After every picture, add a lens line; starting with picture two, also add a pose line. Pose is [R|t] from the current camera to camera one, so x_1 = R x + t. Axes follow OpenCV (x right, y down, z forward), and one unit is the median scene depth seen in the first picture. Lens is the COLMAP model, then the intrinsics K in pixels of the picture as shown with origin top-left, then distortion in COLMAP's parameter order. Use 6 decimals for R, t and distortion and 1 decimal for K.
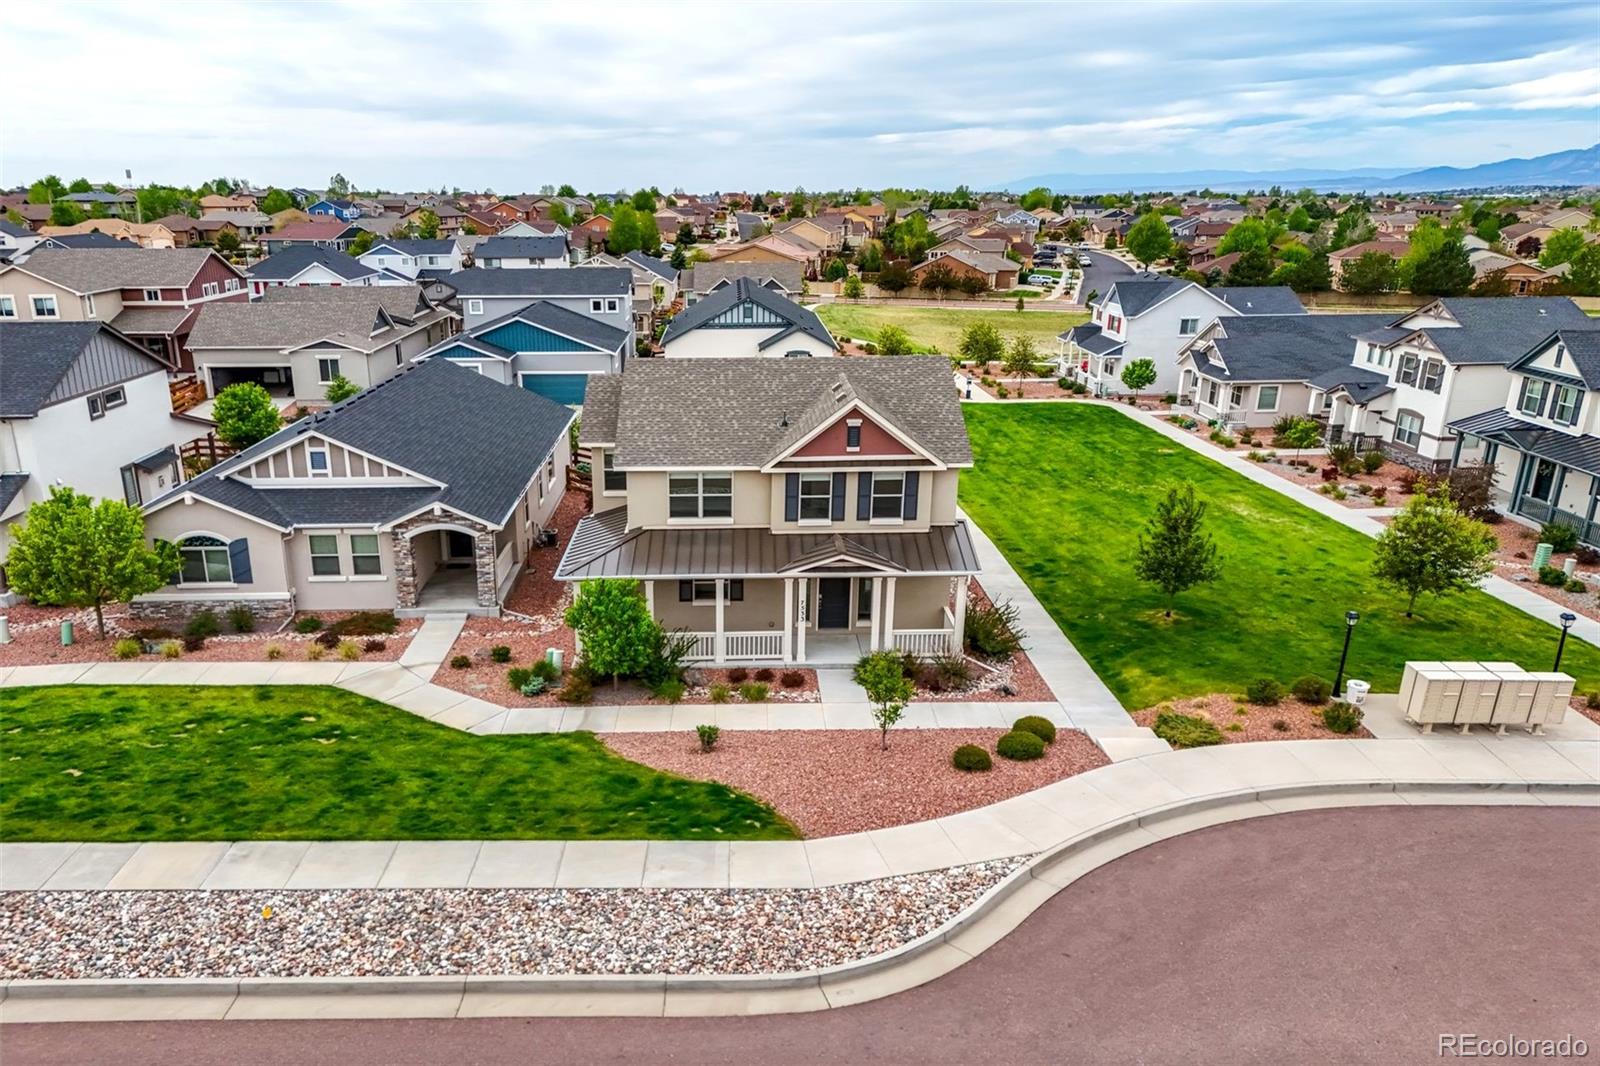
lens RADIAL K [[1154.9, 0, 753.2], [0, 1154.9, 569.8], [0, 0, 1]] dist [0.082695, -0.077428]
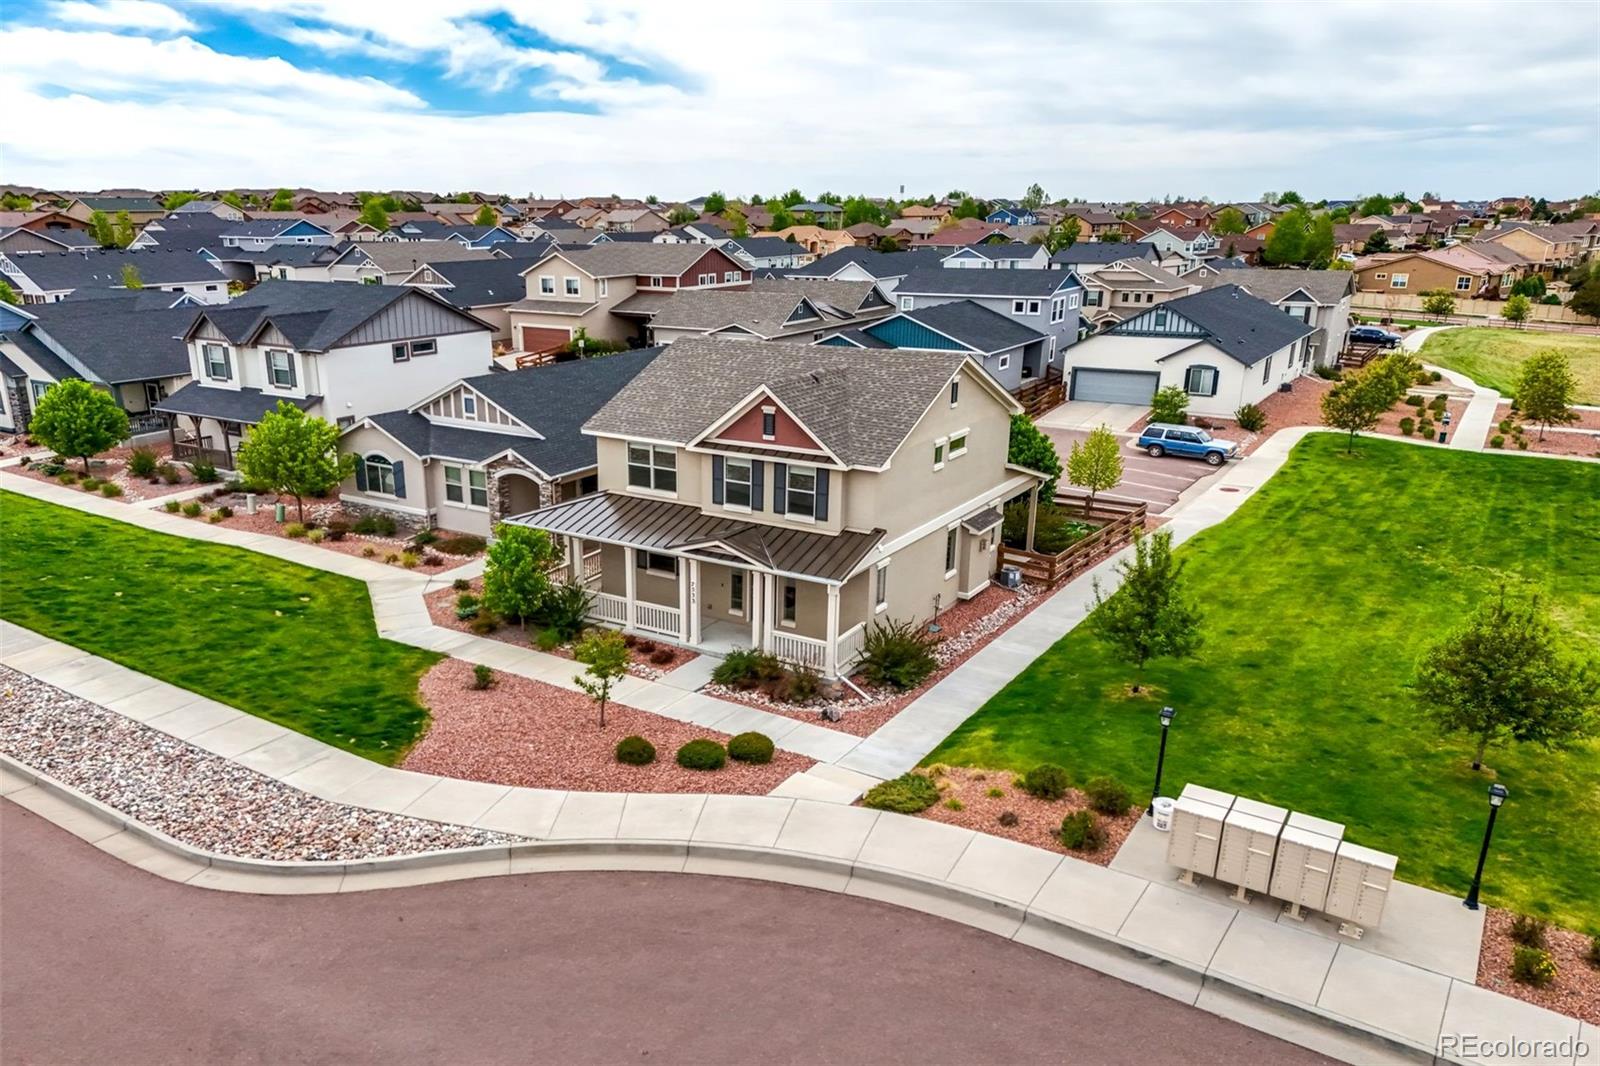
lens RADIAL K [[1154.9, 0, 753.2], [0, 1154.9, 569.8], [0, 0, 1]] dist [0.082695, -0.077428]
pose [[0.830061, 0.170499, -0.530970, 0.593113], [-0.174899, 0.983671, 0.042447, -0.033871], [0.529537, 0.057632, 0.846327, 0.180575]]
